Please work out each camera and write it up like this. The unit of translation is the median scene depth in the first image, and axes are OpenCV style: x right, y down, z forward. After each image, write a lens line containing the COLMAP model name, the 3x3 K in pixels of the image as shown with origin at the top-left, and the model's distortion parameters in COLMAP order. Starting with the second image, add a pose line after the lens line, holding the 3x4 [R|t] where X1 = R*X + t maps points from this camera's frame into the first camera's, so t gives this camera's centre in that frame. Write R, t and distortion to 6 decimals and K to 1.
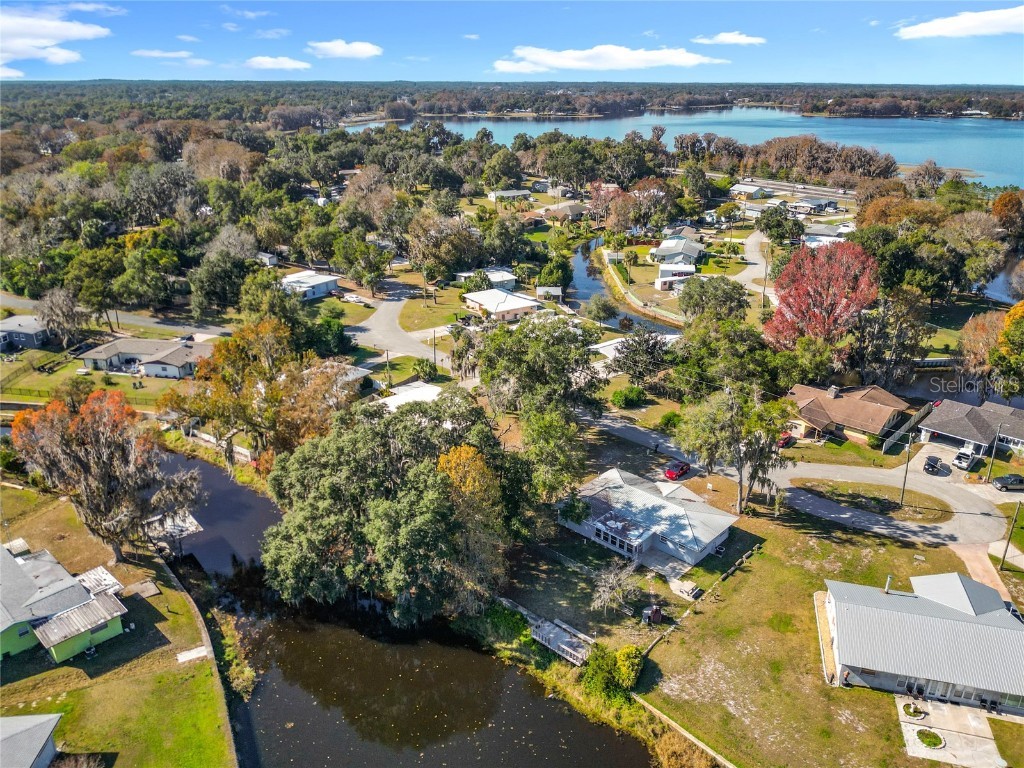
lens RADIAL K [[751.1, 0, 512.0], [0, 751.1, 384.0], [0, 0, 1]] dist [0.038769, -0.072728]
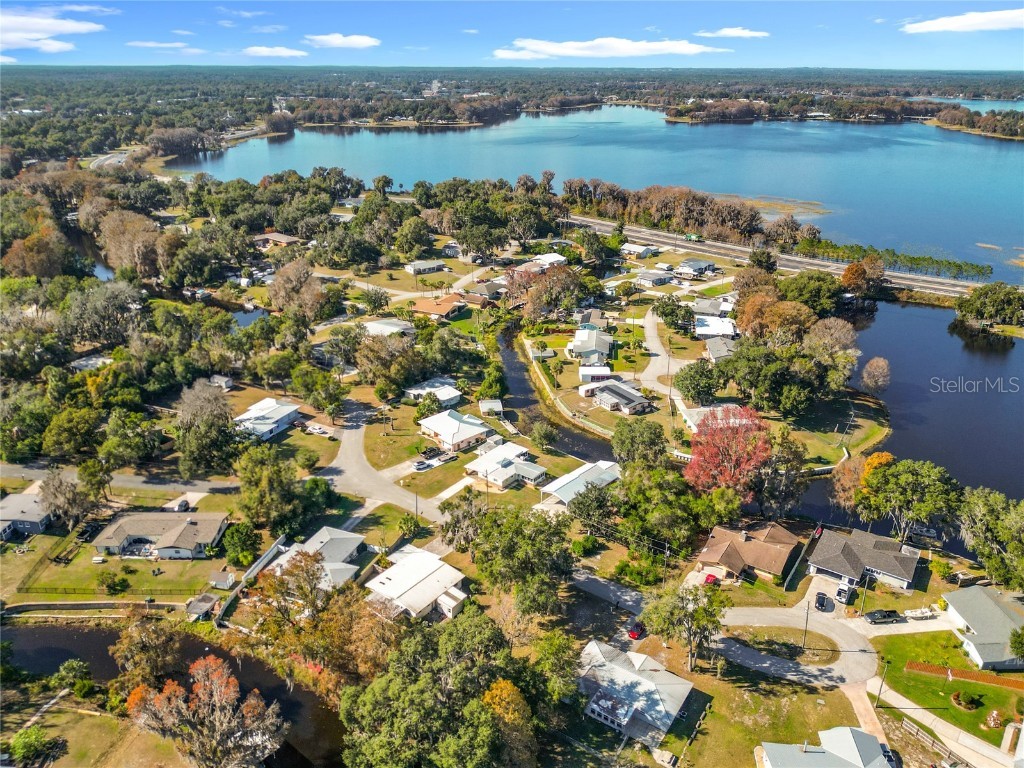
lens RADIAL K [[740.1, 0, 513.6], [0, 740.1, 375.7], [0, 0, 1]] dist [0.050616, -0.079220]
pose [[0.986845, -0.057755, 0.151000, -0.109221], [0.055784, 0.998294, 0.017263, -0.245936], [-0.151740, -0.008613, 0.988383, -0.150998]]
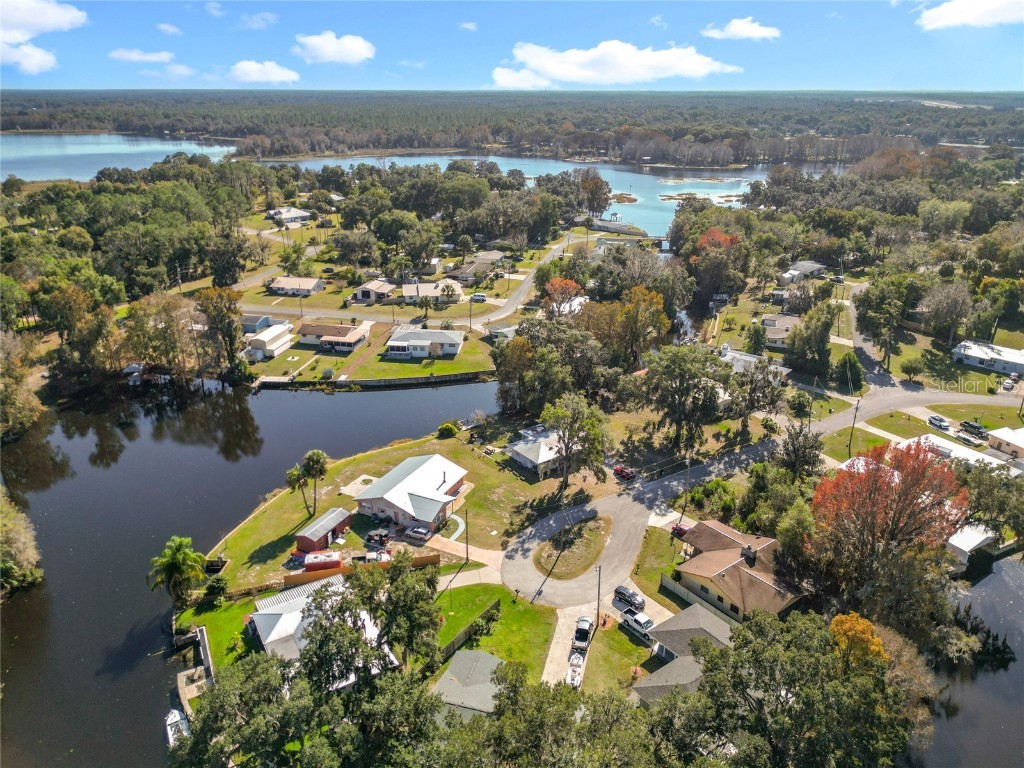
lens RADIAL K [[731.1, 0, 506.5], [0, 731.1, 400.7], [0, 0, 1]] dist [0.048721, -0.071328]
pose [[-0.188600, 0.381471, -0.904936, 0.973790], [-0.370564, 0.825711, 0.425304, -0.326498], [0.909457, 0.415549, -0.014369, 0.548133]]
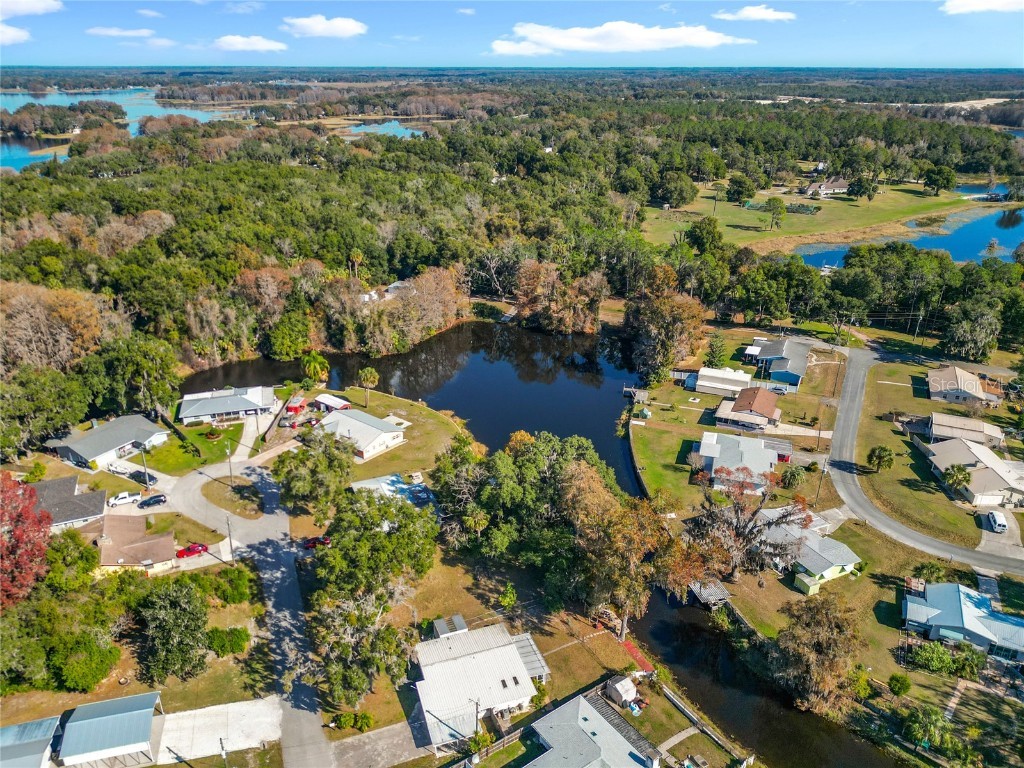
lens RADIAL K [[725.8, 0, 507.8], [0, 725.8, 393.3], [0, 0, 1]] dist [0.053944, -0.070146]
pose [[-0.915349, -0.169689, 0.365161, -0.335039], [0.146242, 0.704845, 0.694124, -0.606789], [-0.375167, 0.688767, -0.620363, 1.034313]]
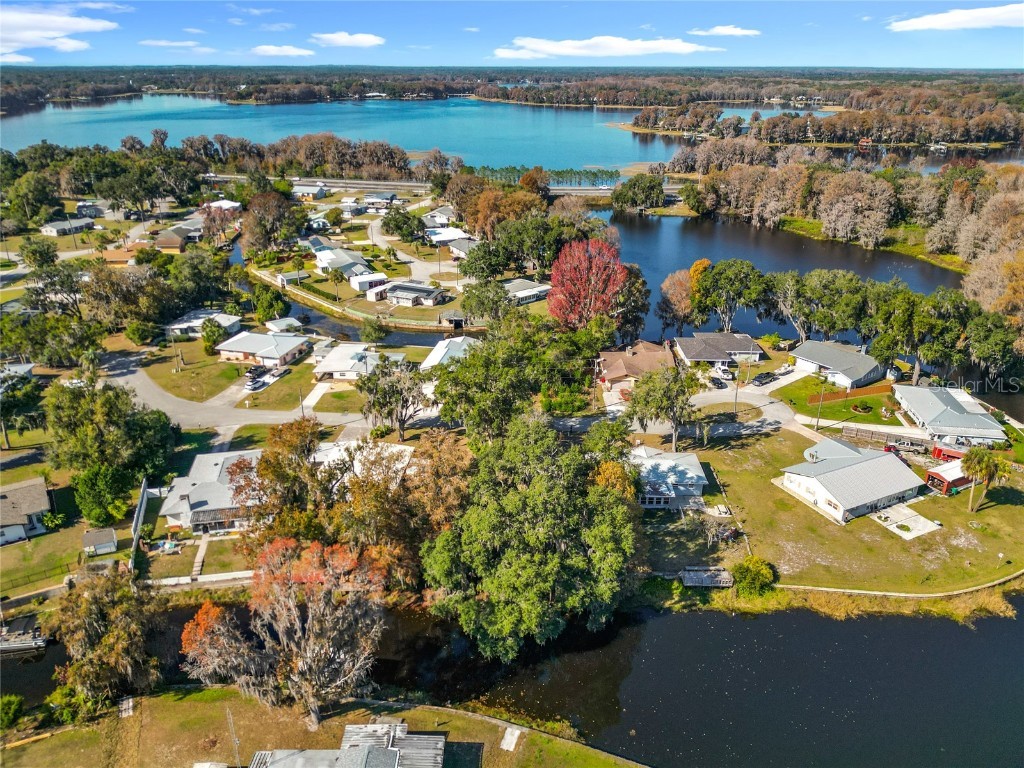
lens RADIAL K [[741.0, 0, 512.0], [0, 741.0, 384.0], [0, 0, 1]] dist [0.040606, -0.060613]
pose [[0.745895, -0.264970, 0.611090, -0.447539], [0.250090, 0.961751, 0.111758, -0.108389], [-0.617329, 0.069468, 0.783632, 0.081235]]
